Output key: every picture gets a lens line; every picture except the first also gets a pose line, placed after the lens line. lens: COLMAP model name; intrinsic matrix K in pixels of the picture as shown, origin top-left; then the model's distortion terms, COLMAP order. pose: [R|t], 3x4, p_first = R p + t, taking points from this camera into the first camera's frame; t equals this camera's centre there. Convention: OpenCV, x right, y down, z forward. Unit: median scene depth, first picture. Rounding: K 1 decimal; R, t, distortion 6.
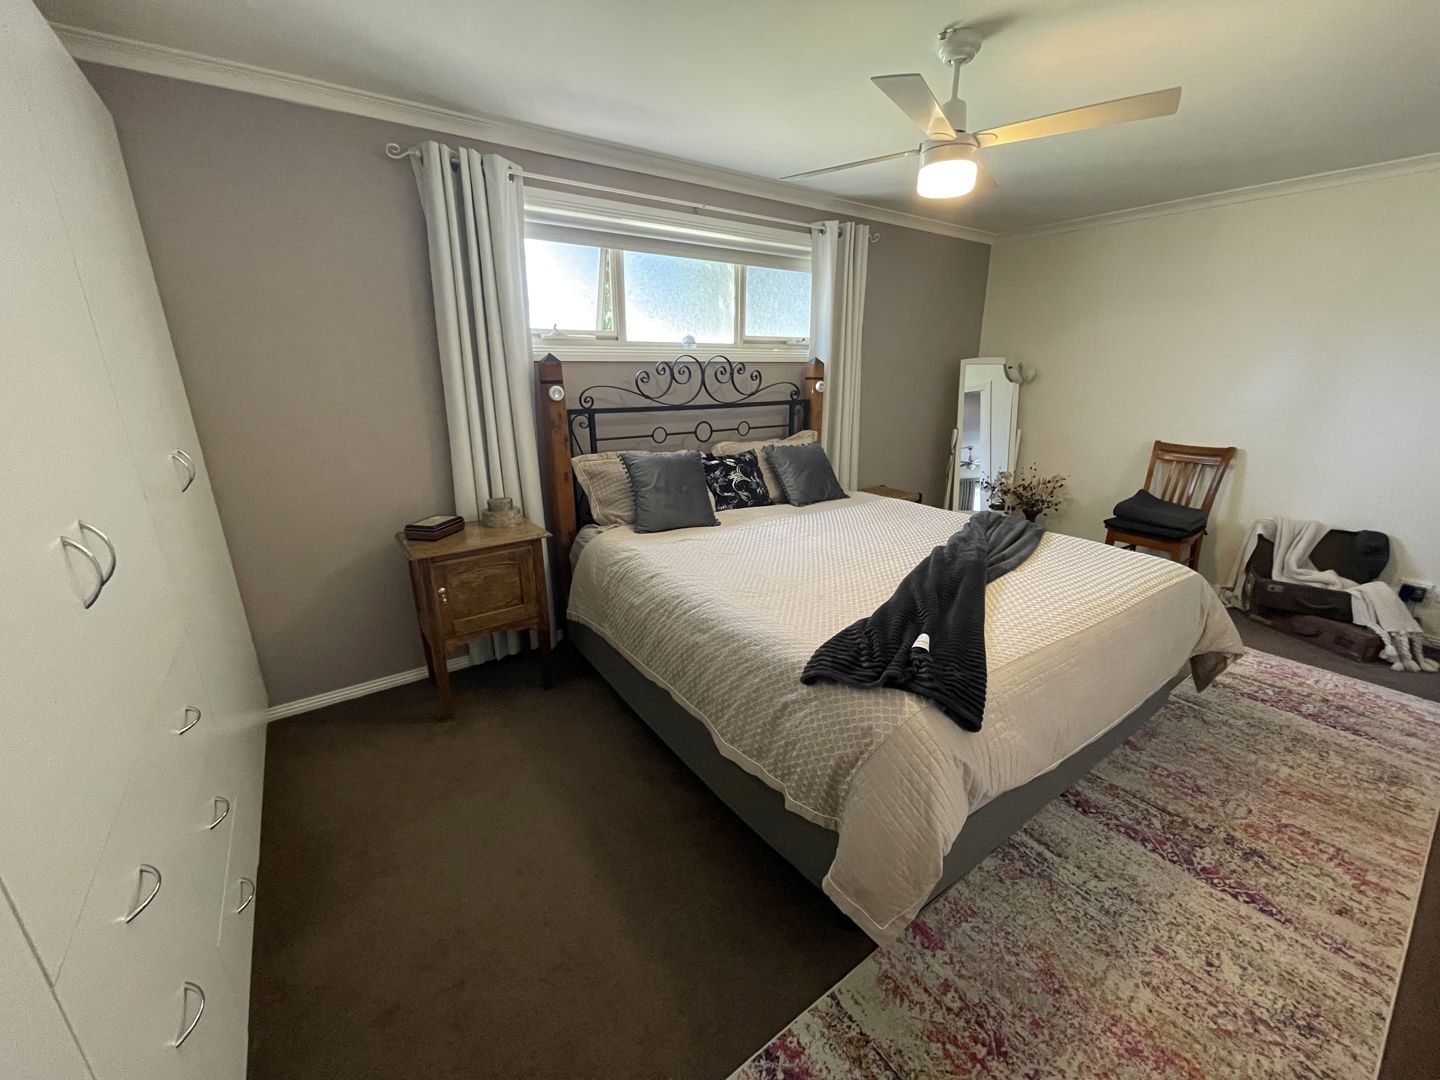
lens RADIAL K [[540.8, 0, 718.9], [0, 540.8, 547.9], [0, 0, 1]] dist [-0.008494, -0.003028]
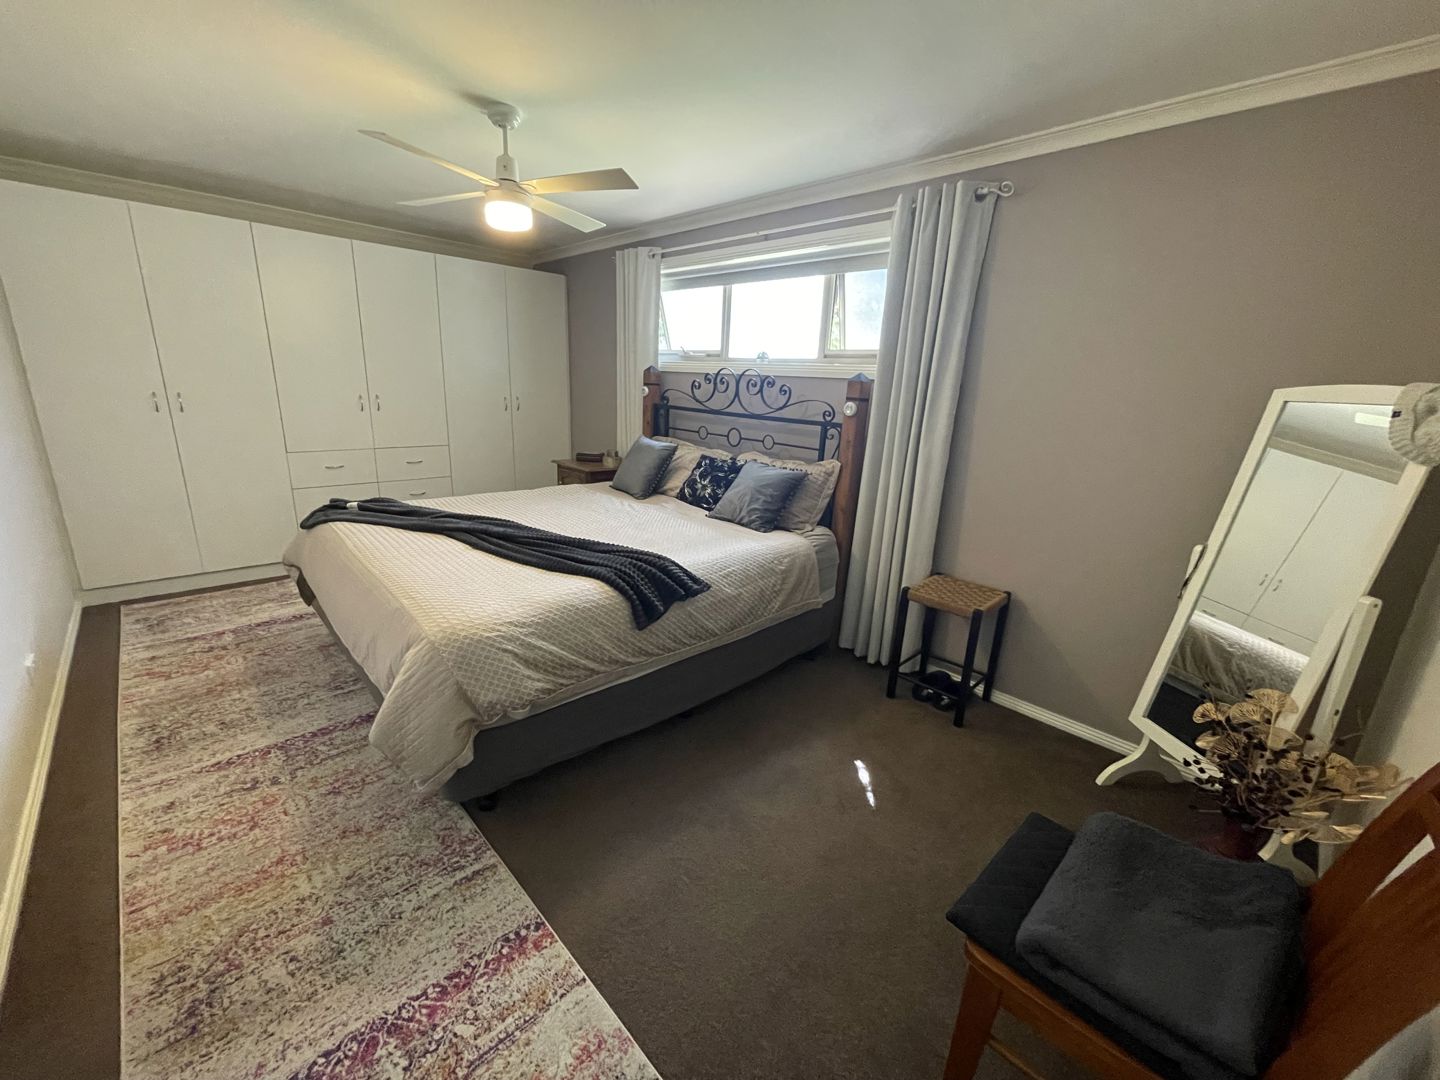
lens RADIAL K [[578.5, 0, 716.9], [0, 578.5, 540.2], [0, 0, 1]] dist [0.000579, 0.000134]
pose [[0.178234, 0.276492, -0.944344, 1.652240], [-0.355353, 0.913029, 0.200255, -0.365560], [0.917582, 0.299883, 0.260985, 1.076838]]
